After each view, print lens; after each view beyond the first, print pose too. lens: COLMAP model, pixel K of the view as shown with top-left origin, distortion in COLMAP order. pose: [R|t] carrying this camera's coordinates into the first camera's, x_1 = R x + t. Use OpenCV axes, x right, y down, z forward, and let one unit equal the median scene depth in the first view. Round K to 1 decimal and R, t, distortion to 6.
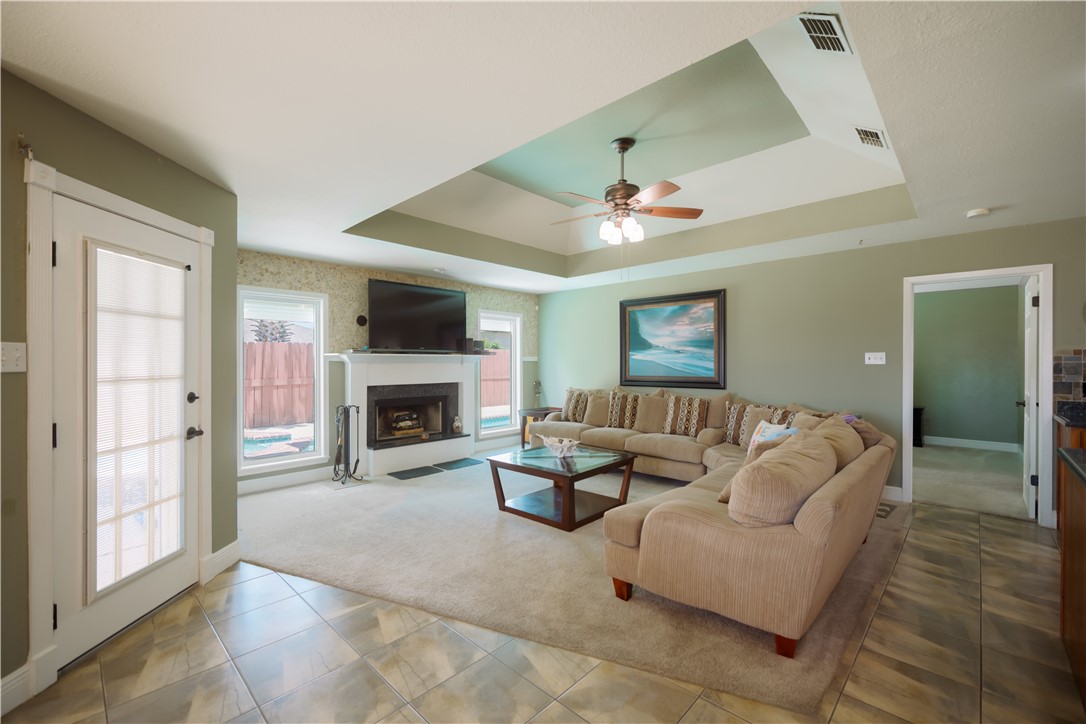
lens RADIAL K [[445.9, 0, 557.5], [0, 445.9, 365.7], [0, 0, 1]] dist [0.008181, -0.000645]
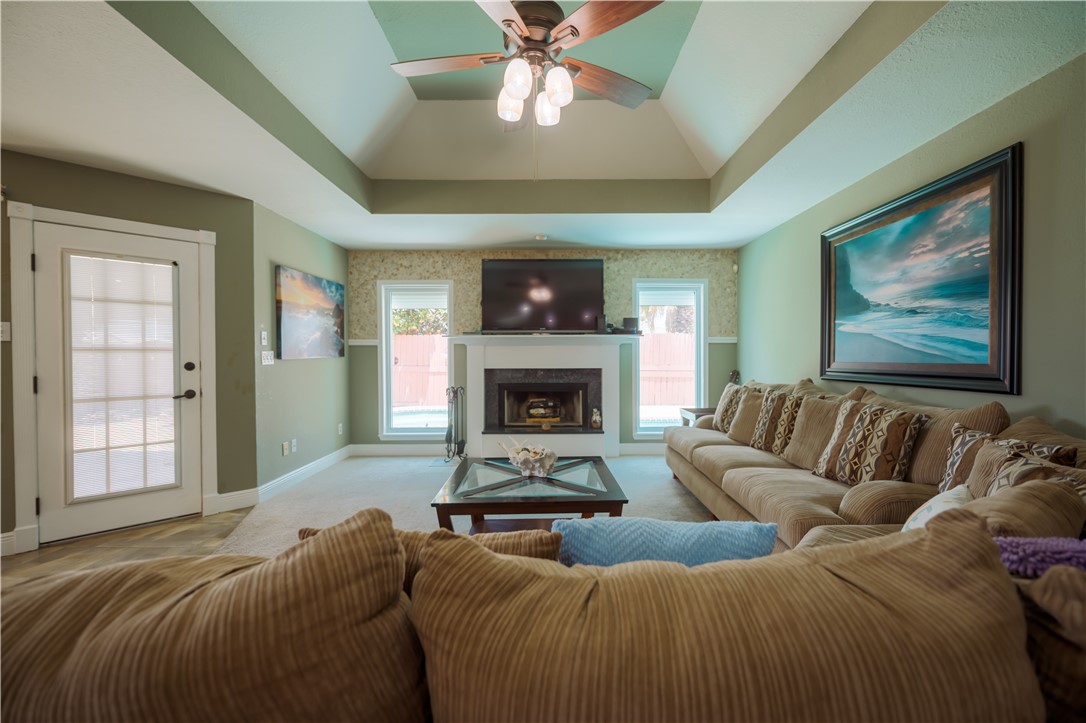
lens RADIAL K [[445.9, 0, 544.6], [0, 445.9, 362.5], [0, 0, 1]] dist [0.008181, -0.000645]
pose [[0.682859, 0.009828, -0.730484, 0.363609], [-0.003129, 0.999940, 0.010528, 0.019921], [0.730544, -0.004903, 0.682849, 0.396643]]
